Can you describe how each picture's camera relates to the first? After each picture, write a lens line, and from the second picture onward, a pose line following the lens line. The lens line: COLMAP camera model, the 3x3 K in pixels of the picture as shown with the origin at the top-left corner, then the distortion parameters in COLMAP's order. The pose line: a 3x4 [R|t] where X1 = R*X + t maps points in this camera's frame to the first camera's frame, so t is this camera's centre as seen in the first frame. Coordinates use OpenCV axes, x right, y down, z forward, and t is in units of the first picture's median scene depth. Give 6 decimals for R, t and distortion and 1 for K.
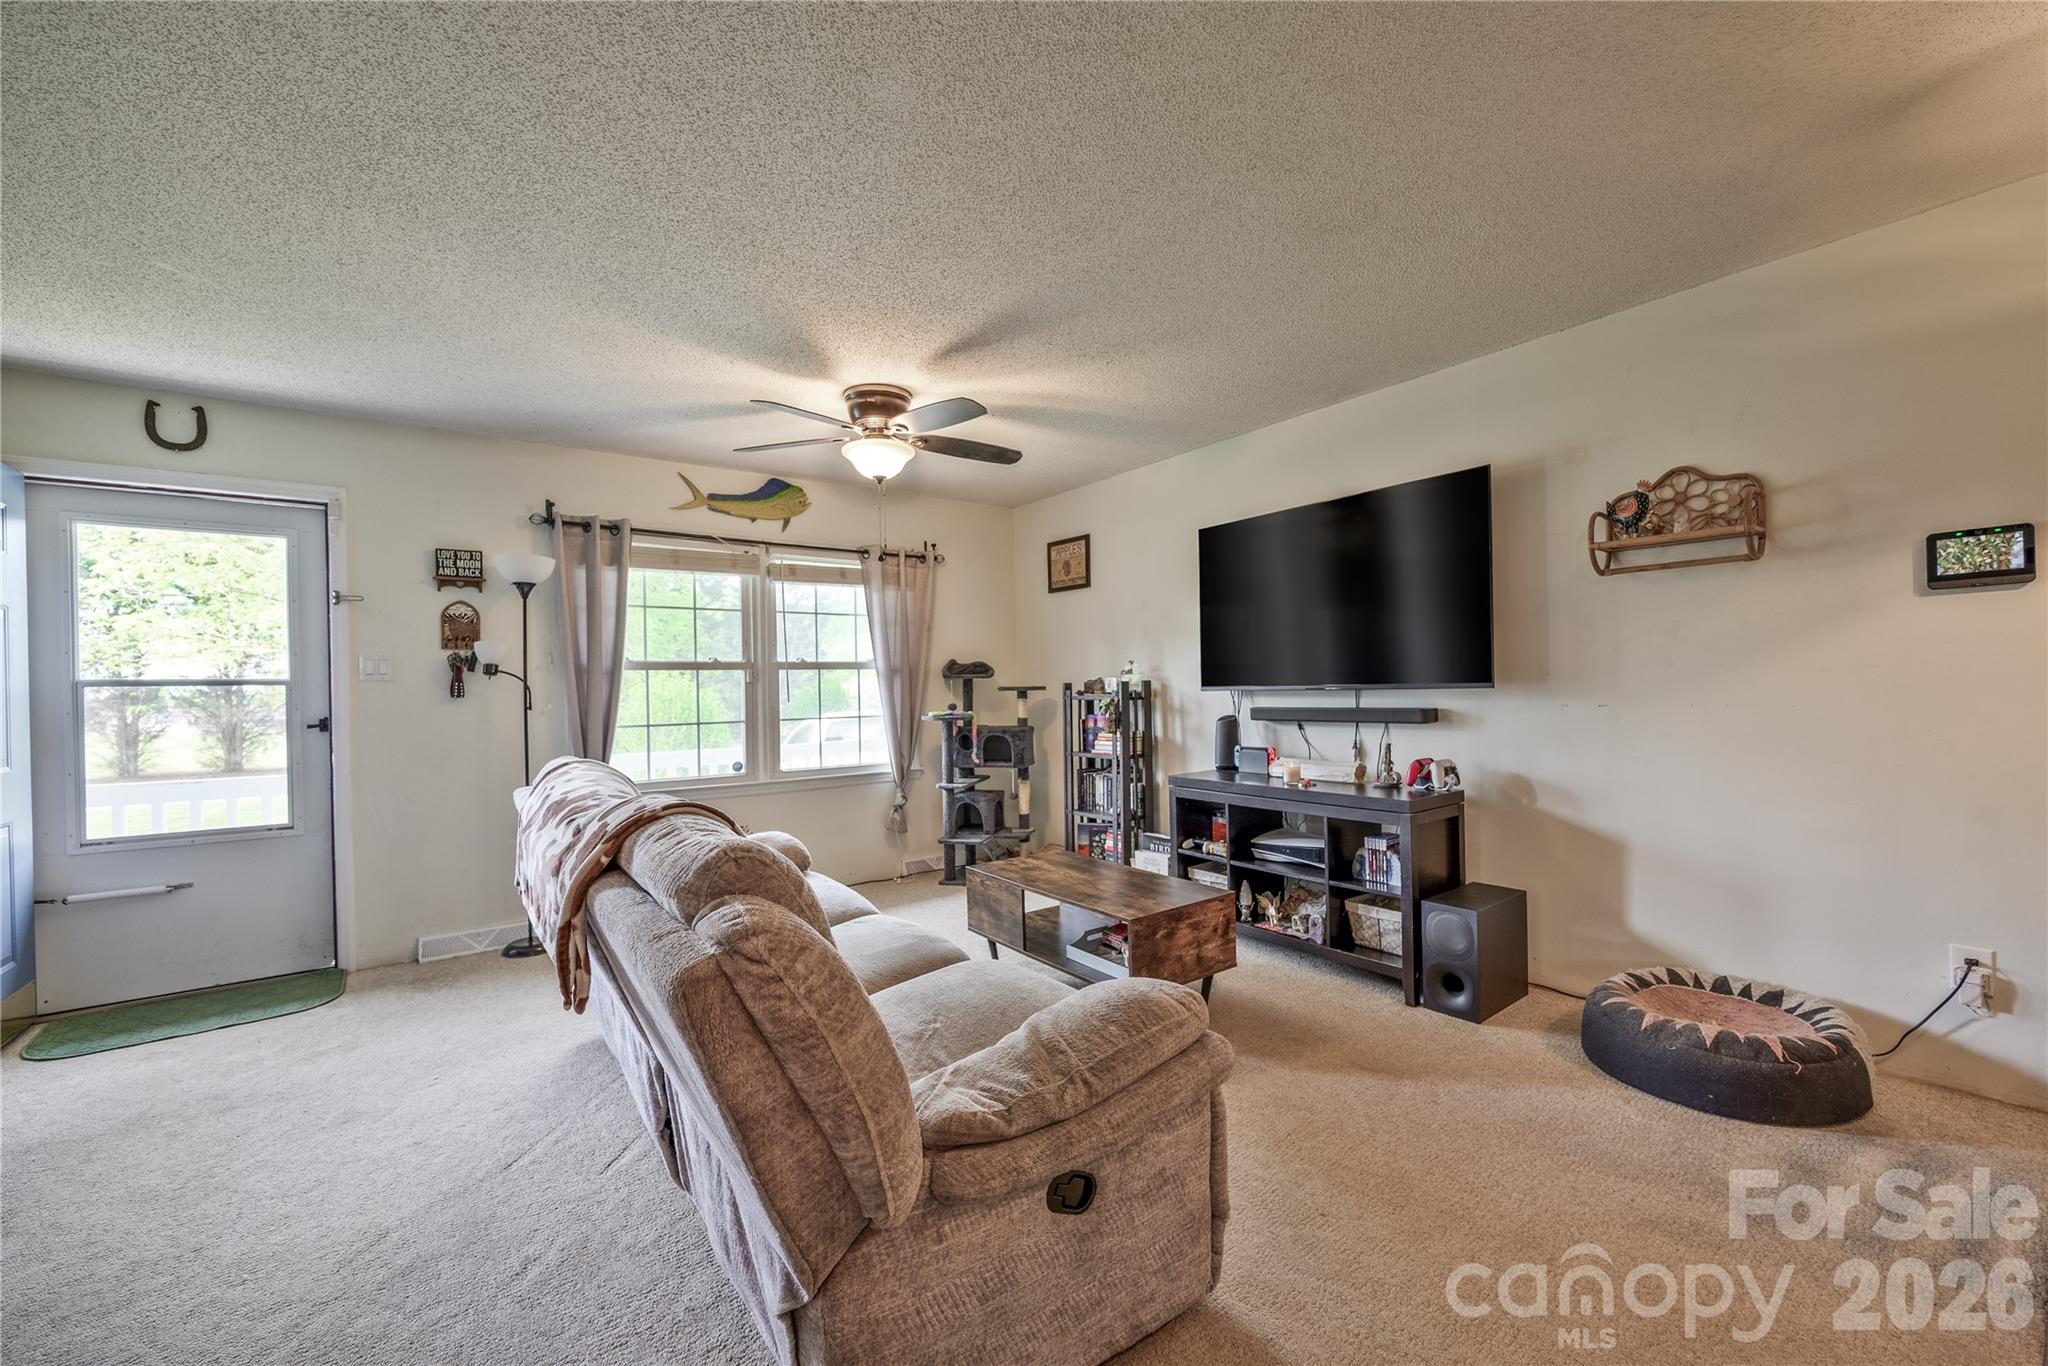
lens RADIAL K [[823.8, 0, 1021.3], [0, 823.8, 684.8], [0, 0, 1]] dist [-0.006417, -0.000265]
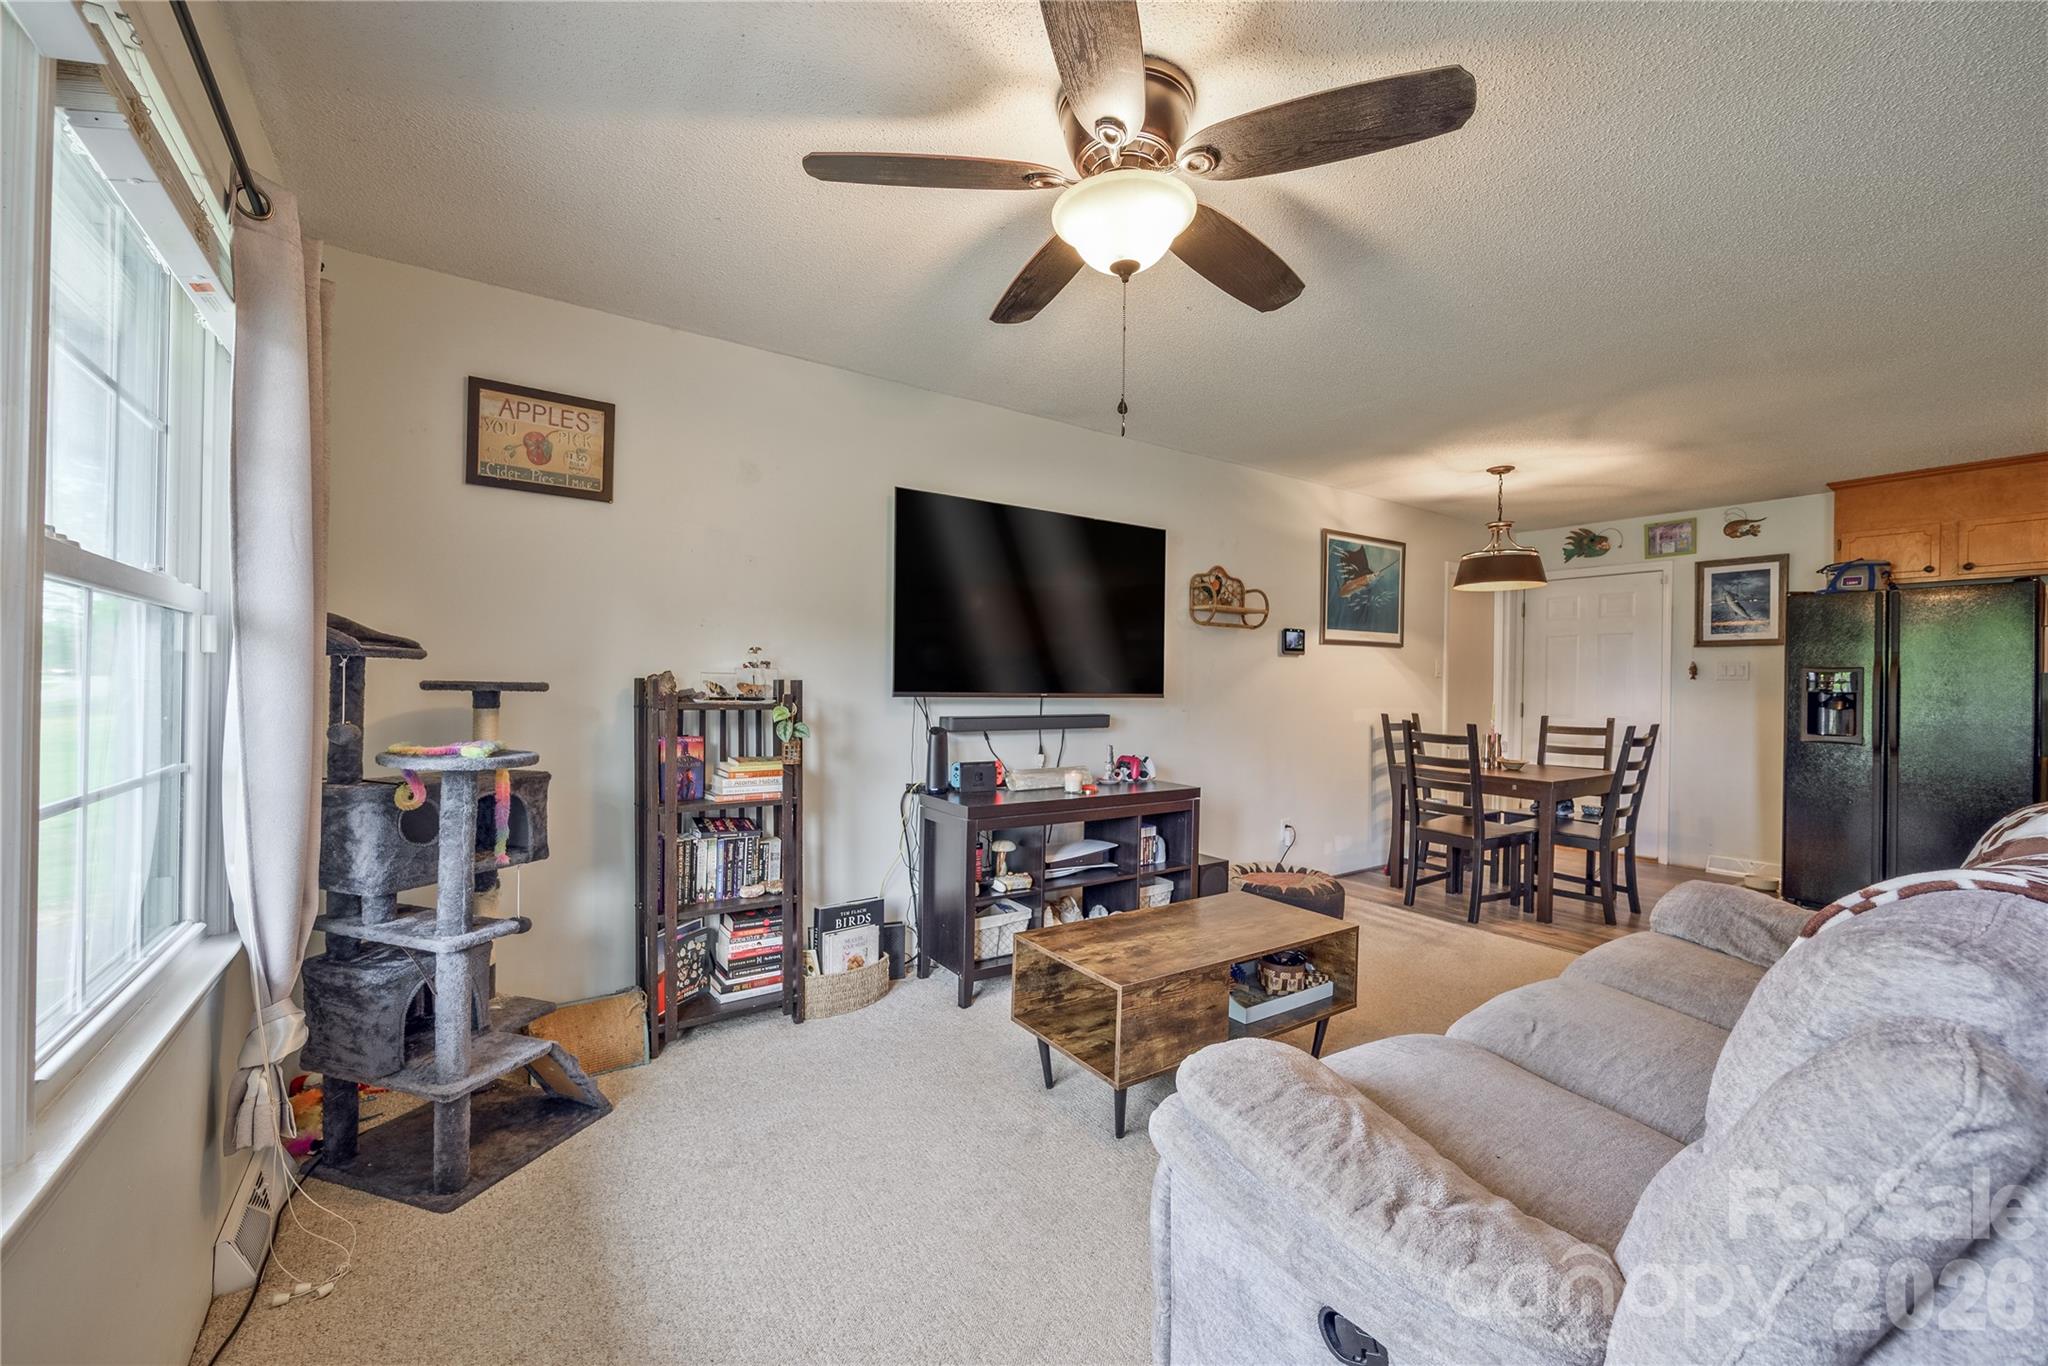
lens RADIAL K [[823.8, 0, 1024.8], [0, 823.8, 684.9], [0, 0, 1]] dist [-0.006417, -0.000265]
pose [[0.012632, 0.018223, 0.999754, -0.645703], [-0.017379, 0.999687, -0.018002, 0.009140], [-0.999769, -0.017147, 0.012944, 1.021642]]
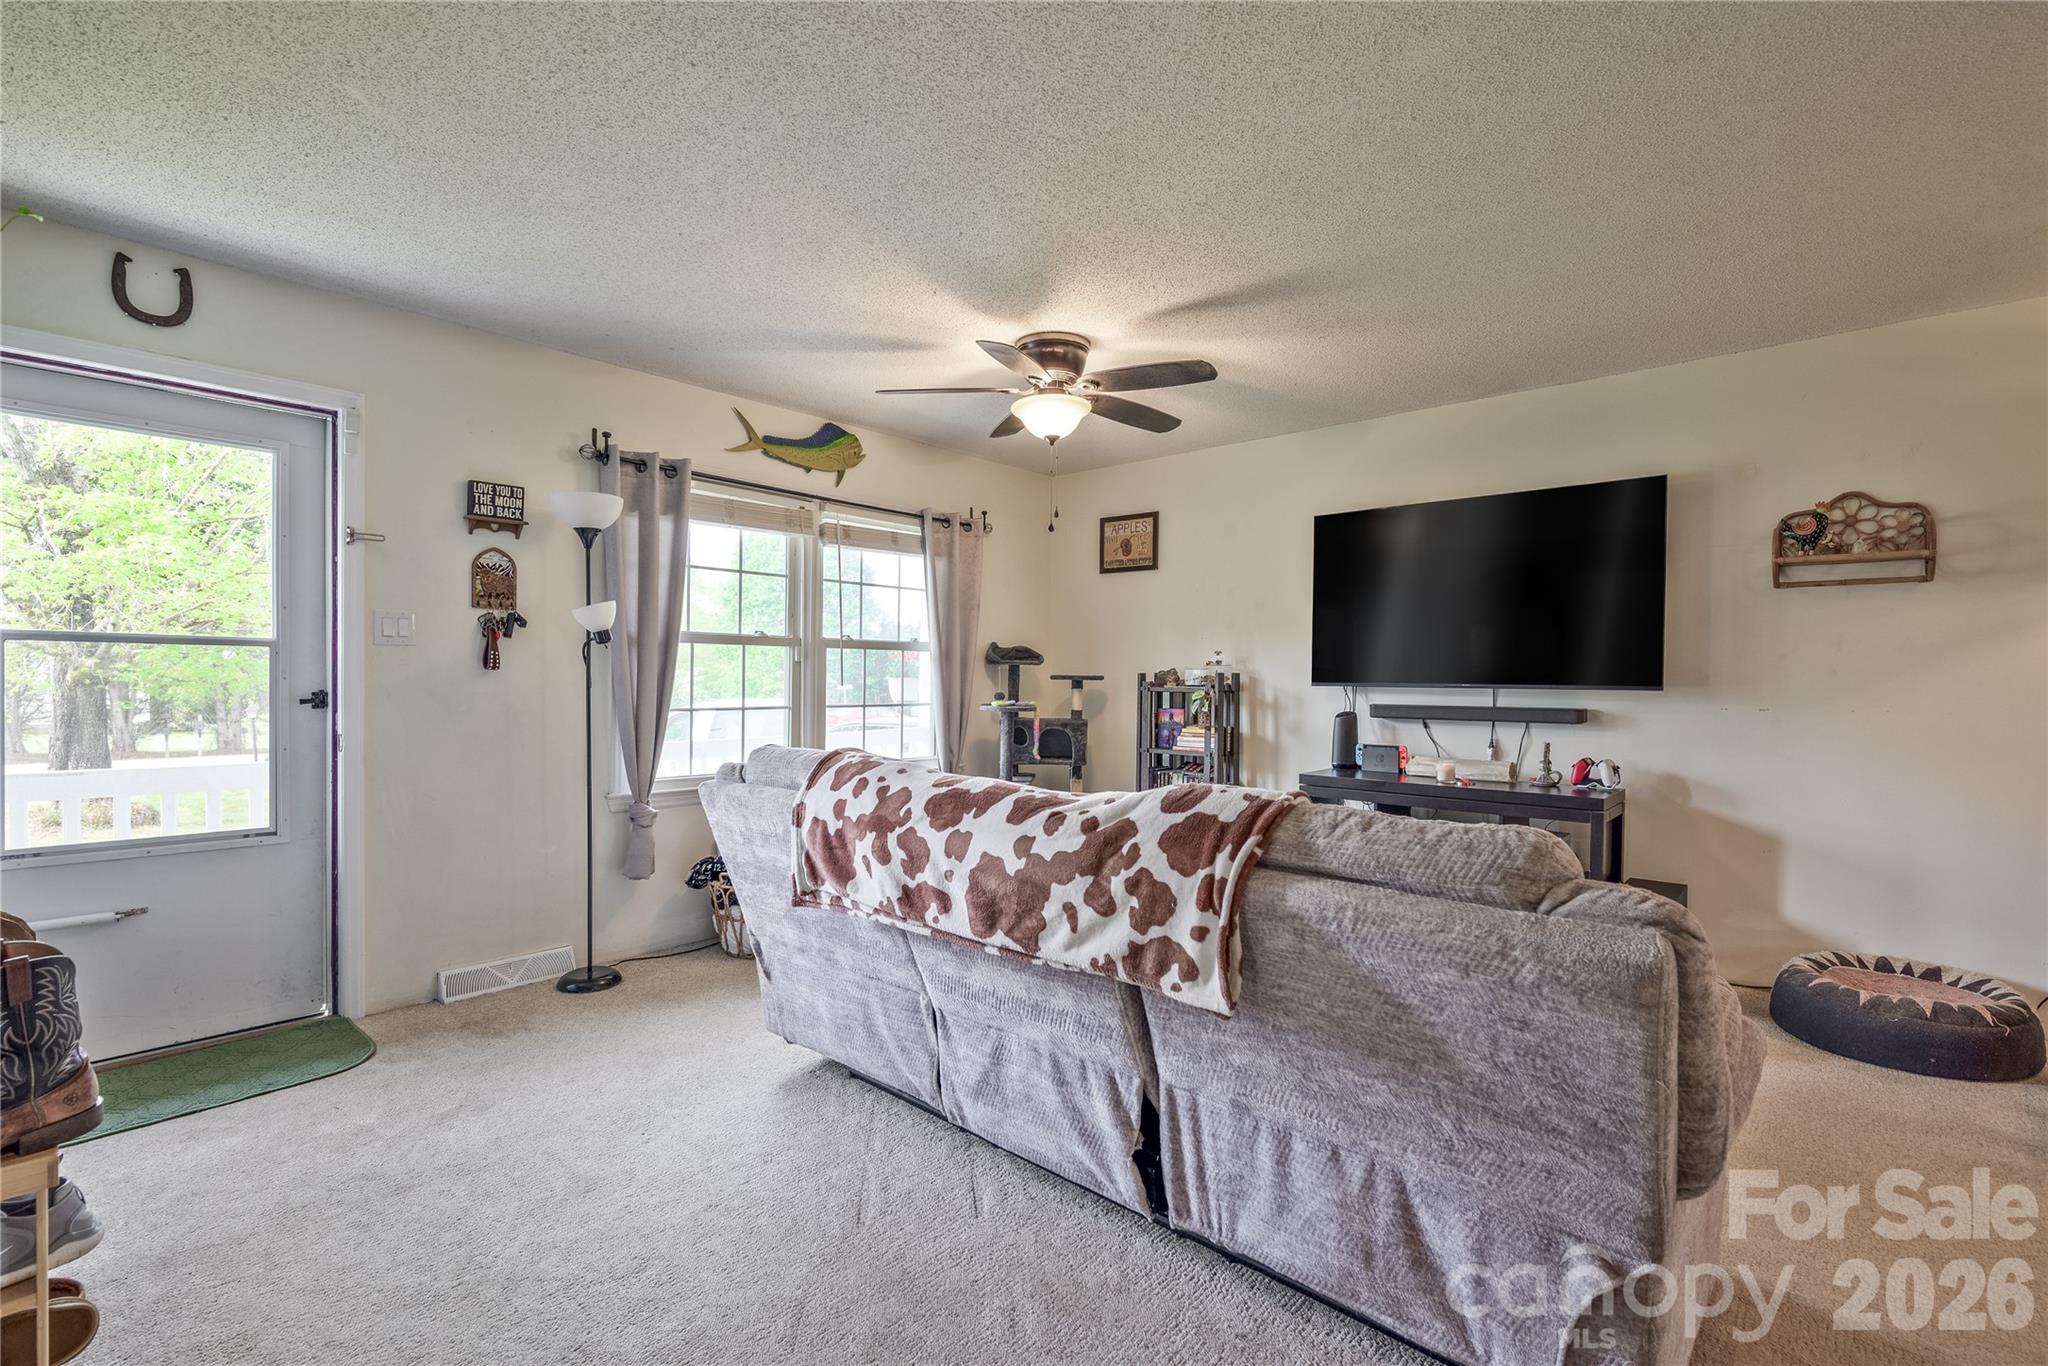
lens RADIAL K [[935.1, 0, 1026.9], [0, 935.1, 685.8], [0, 0, 1]] dist [-0.007383, 0.000963]
pose [[0.978579, 0.026655, 0.204139, -0.382019], [-0.028960, 0.999546, 0.008310, 0.009374], [-0.203825, -0.014044, 0.978907, 0.009941]]
